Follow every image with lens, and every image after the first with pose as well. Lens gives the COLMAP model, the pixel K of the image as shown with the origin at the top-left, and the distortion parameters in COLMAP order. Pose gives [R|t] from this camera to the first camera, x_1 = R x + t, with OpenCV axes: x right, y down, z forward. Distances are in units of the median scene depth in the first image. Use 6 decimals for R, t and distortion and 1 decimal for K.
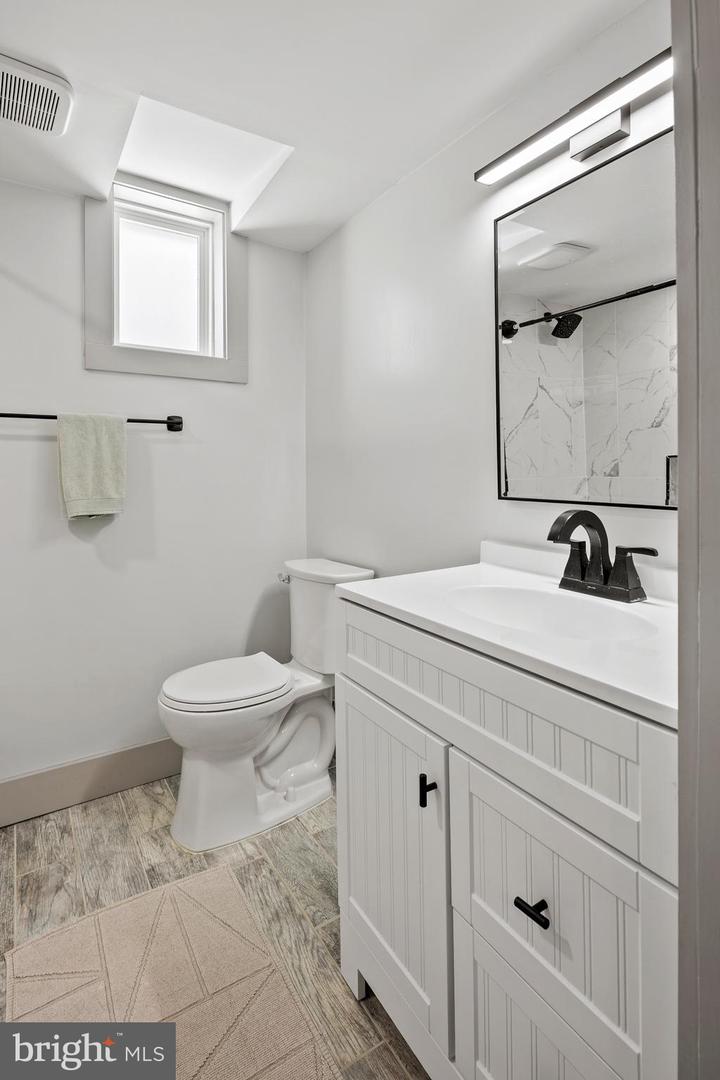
lens RADIAL K [[527.9, 0, 359.8], [0, 527.9, 463.3], [0, 0, 1]] dist [-0.000794, -0.002005]
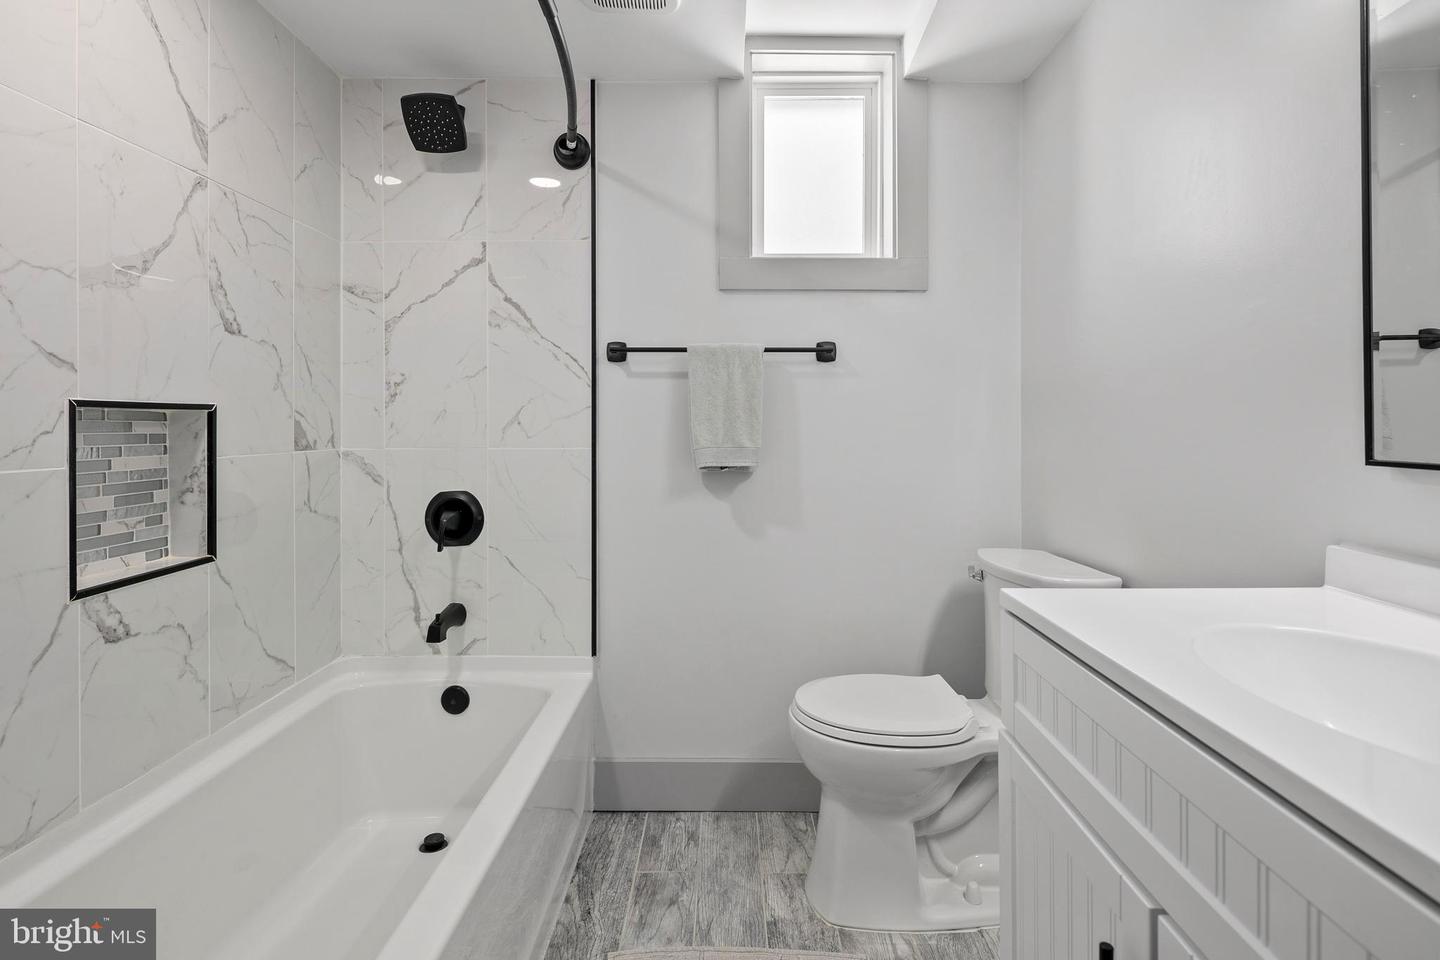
lens RADIAL K [[707.6, 0, 725.1], [0, 707.6, 420.6], [0, 0, 1]] dist [0.000890, -0.000150]
pose [[0.838356, 0.005181, -0.545099, 0.095310], [0.002844, 0.999900, 0.013878, 0.010792], [0.545116, -0.013185, 0.838257, 0.079097]]
